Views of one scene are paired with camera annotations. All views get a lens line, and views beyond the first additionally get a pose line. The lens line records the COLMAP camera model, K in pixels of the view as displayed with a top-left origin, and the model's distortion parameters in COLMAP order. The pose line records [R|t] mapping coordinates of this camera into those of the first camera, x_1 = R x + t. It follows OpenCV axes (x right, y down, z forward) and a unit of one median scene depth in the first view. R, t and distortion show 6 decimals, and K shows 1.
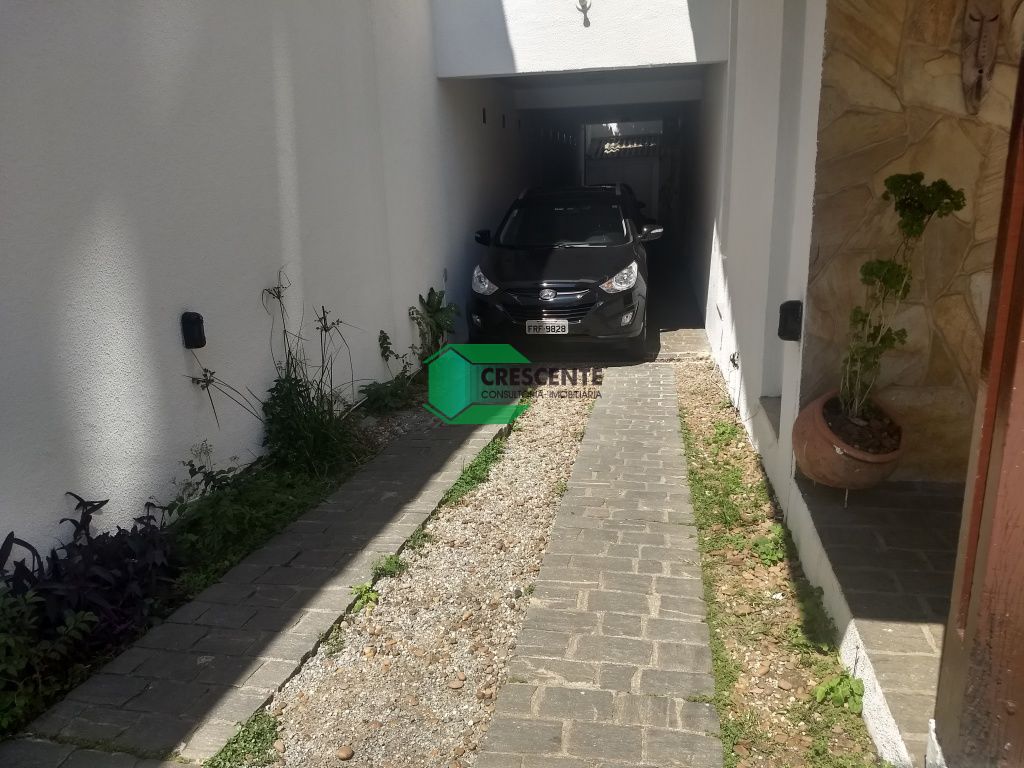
lens RADIAL K [[753.6, 0, 512.0], [0, 753.6, 384.0], [0, 0, 1]] dist [0.007188, 0.005662]
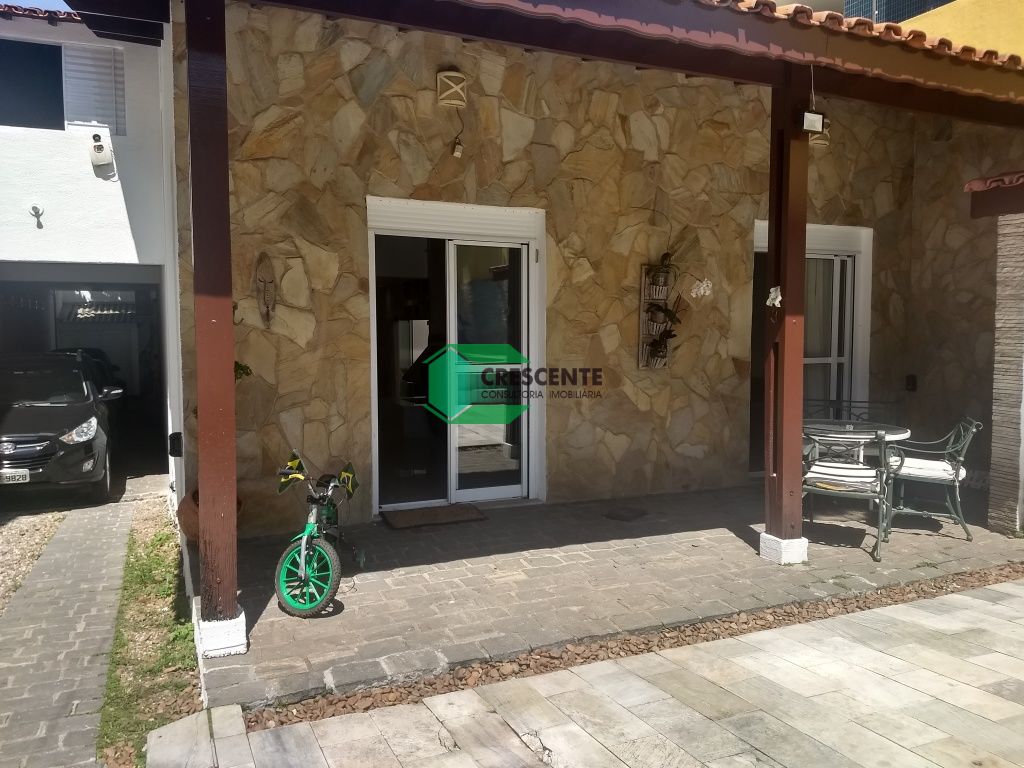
lens RADIAL K [[765.6, 0, 471.9], [0, 765.6, 391.2], [0, 0, 1]] dist [0.121166, -0.179565]
pose [[0.840920, -0.005779, 0.541129, -0.000218], [0.114338, 0.979267, -0.167224, 0.100396], [-0.528943, 0.202494, 0.824145, -0.469587]]
